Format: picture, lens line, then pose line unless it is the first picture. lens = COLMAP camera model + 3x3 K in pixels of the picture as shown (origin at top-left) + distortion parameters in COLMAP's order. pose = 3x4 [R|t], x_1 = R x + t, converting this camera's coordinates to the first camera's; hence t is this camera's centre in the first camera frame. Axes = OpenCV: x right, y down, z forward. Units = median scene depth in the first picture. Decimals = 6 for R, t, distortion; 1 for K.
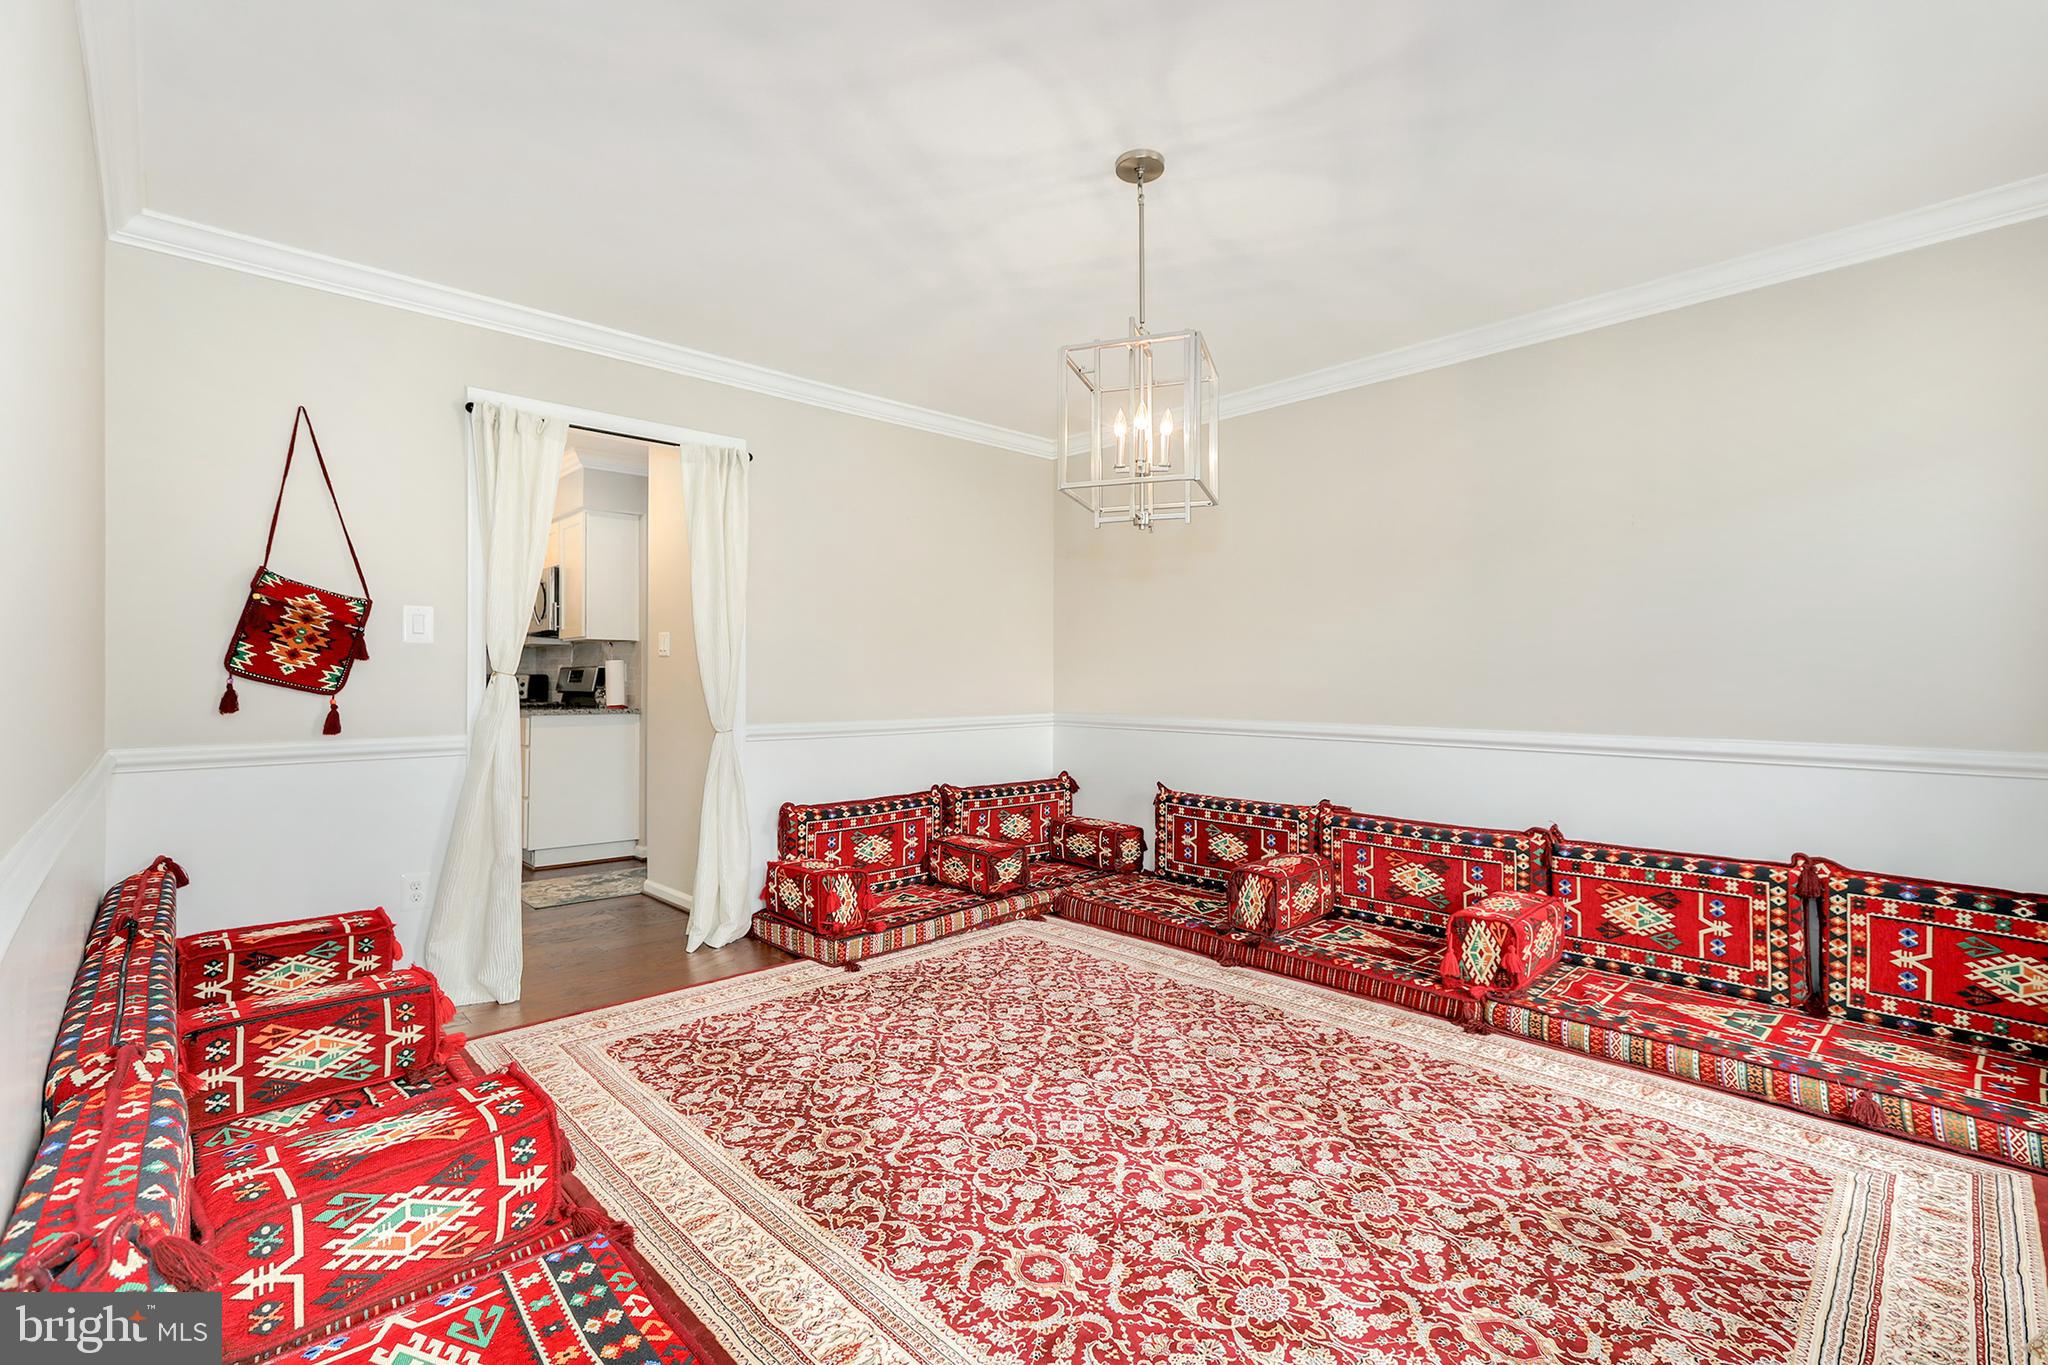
lens RADIAL K [[908.0, 0, 1009.2], [0, 908.0, 672.6], [0, 0, 1]] dist [-0.000086, -0.000570]
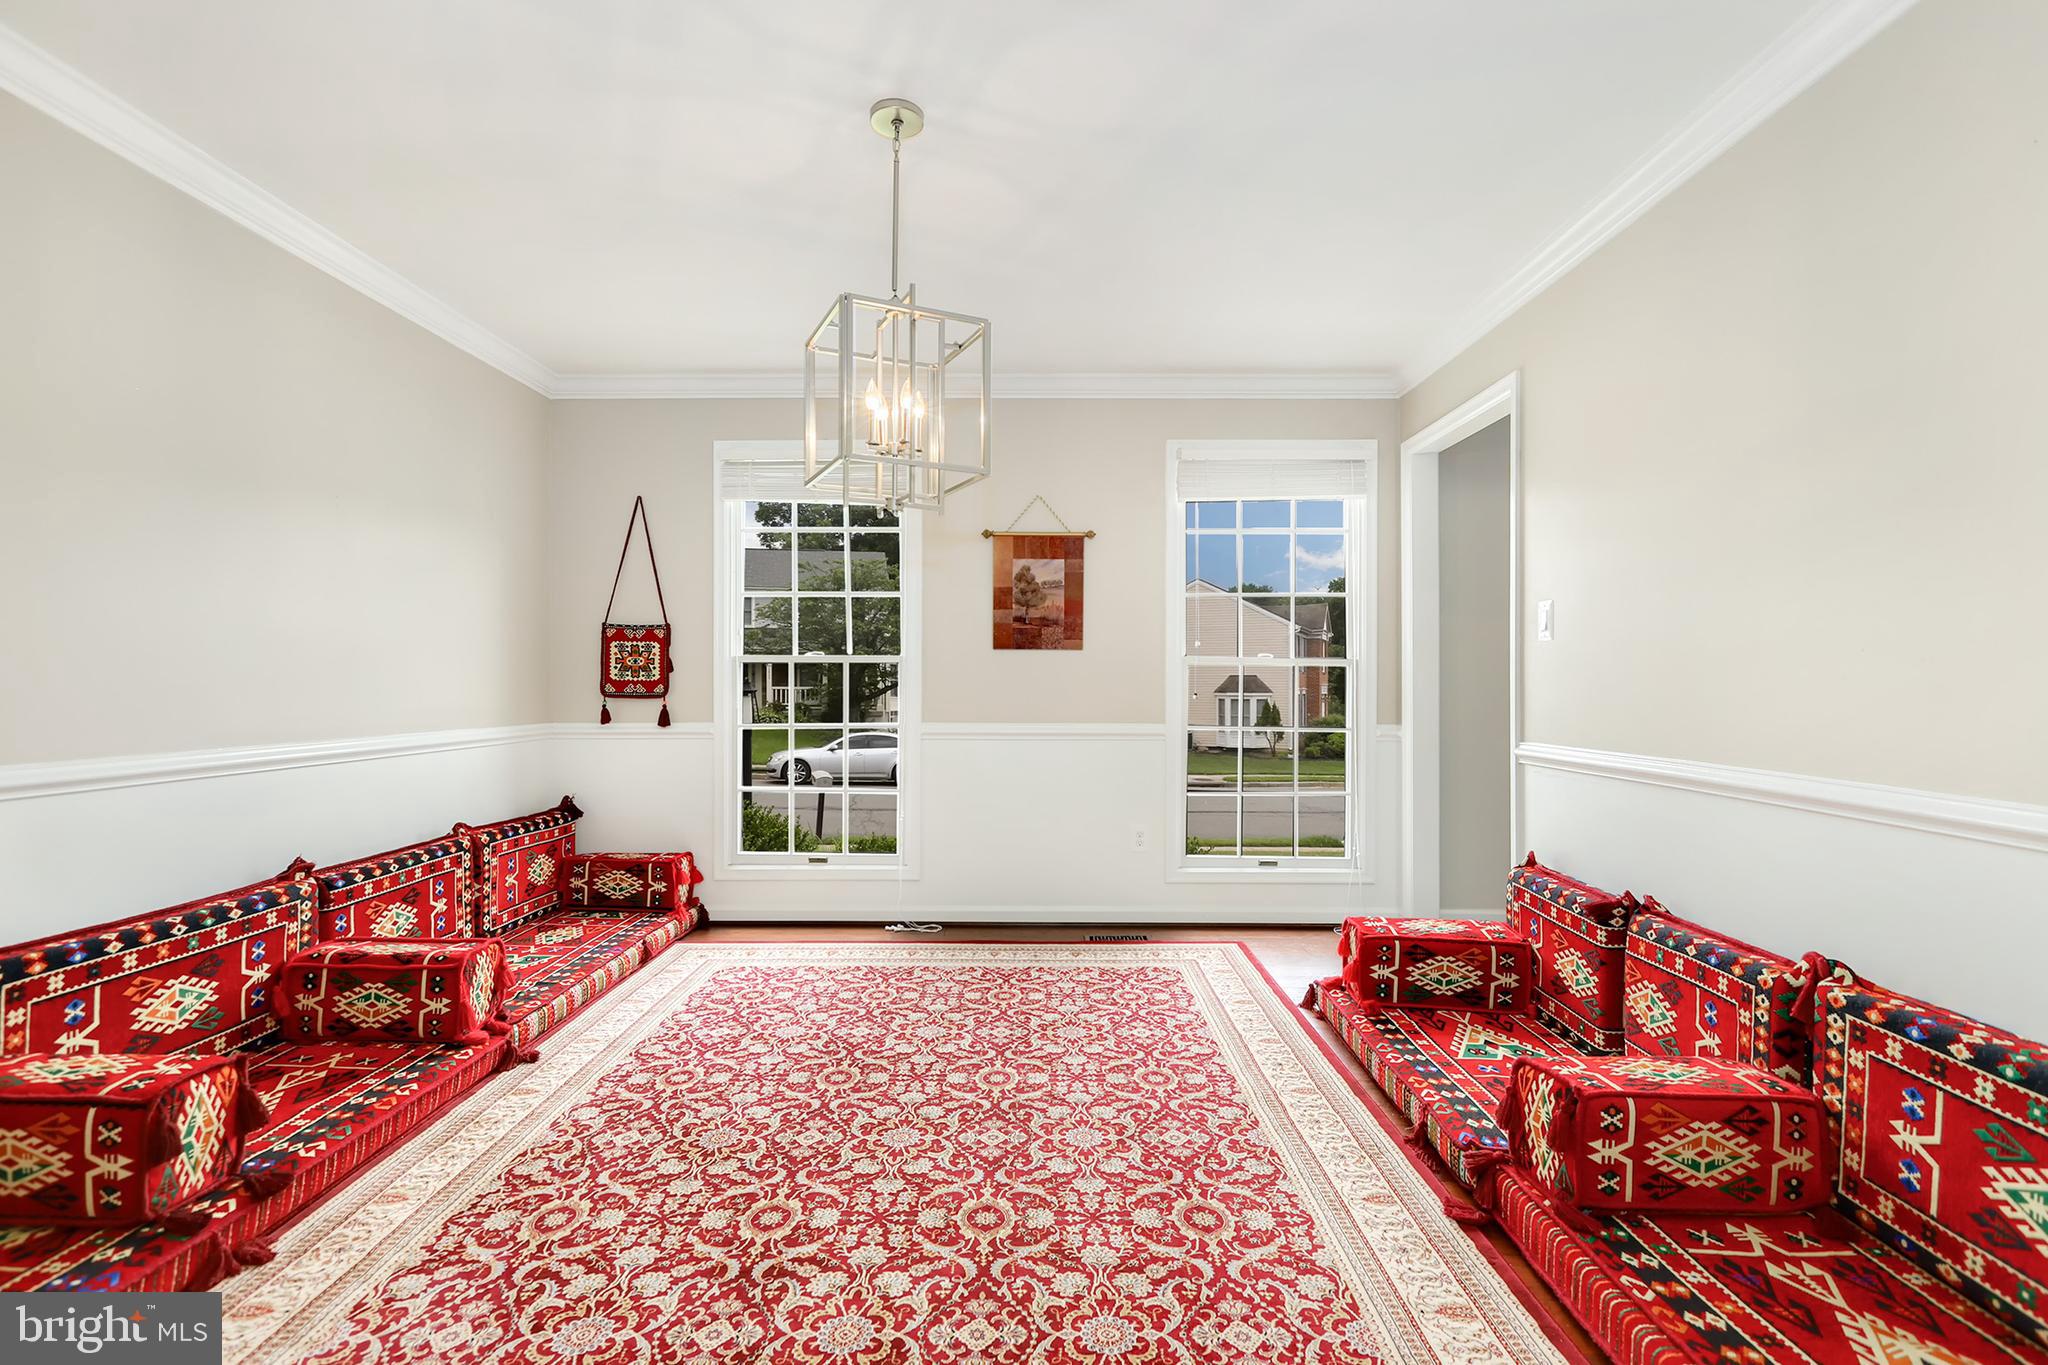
lens RADIAL K [[908.0, 0, 1034.9], [0, 908.0, 685.4], [0, 0, 1]] dist [-0.000086, -0.000570]
pose [[-0.729452, -0.007467, 0.683991, -0.522523], [-0.010449, 0.999945, -0.000227, 0.009049], [-0.683952, -0.007313, -0.729491, 1.398256]]
